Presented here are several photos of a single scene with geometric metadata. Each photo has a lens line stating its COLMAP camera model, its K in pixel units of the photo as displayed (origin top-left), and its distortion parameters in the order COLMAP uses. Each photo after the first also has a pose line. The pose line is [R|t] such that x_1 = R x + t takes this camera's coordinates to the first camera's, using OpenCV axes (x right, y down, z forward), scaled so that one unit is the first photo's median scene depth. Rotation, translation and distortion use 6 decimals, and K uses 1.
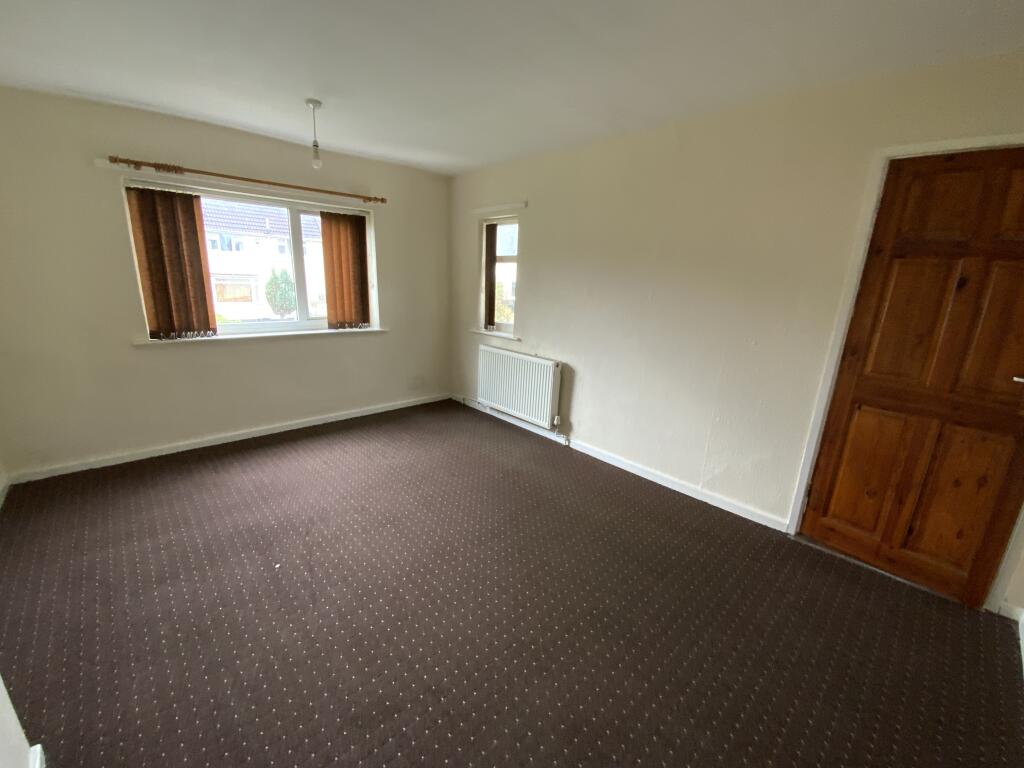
lens RADIAL K [[418.3, 0, 512.0], [0, 418.3, 384.0], [0, 0, 1]] dist [-0.000921, -0.000285]
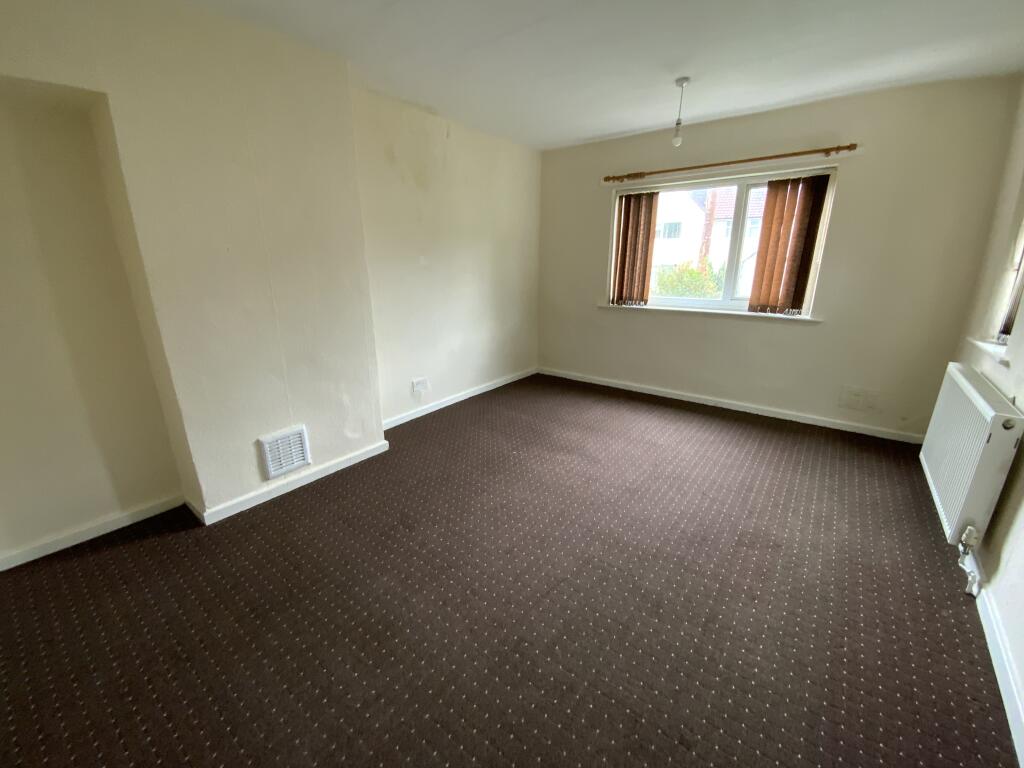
lens RADIAL K [[418.3, 0, 512.0], [0, 418.3, 384.0], [0, 0, 1]] dist [-0.000921, -0.000285]
pose [[0.168089, 0.252102, -0.952990, 0.416769], [-0.226707, 0.950718, 0.211514, -0.058774], [0.959349, 0.180497, 0.216959, 0.343242]]
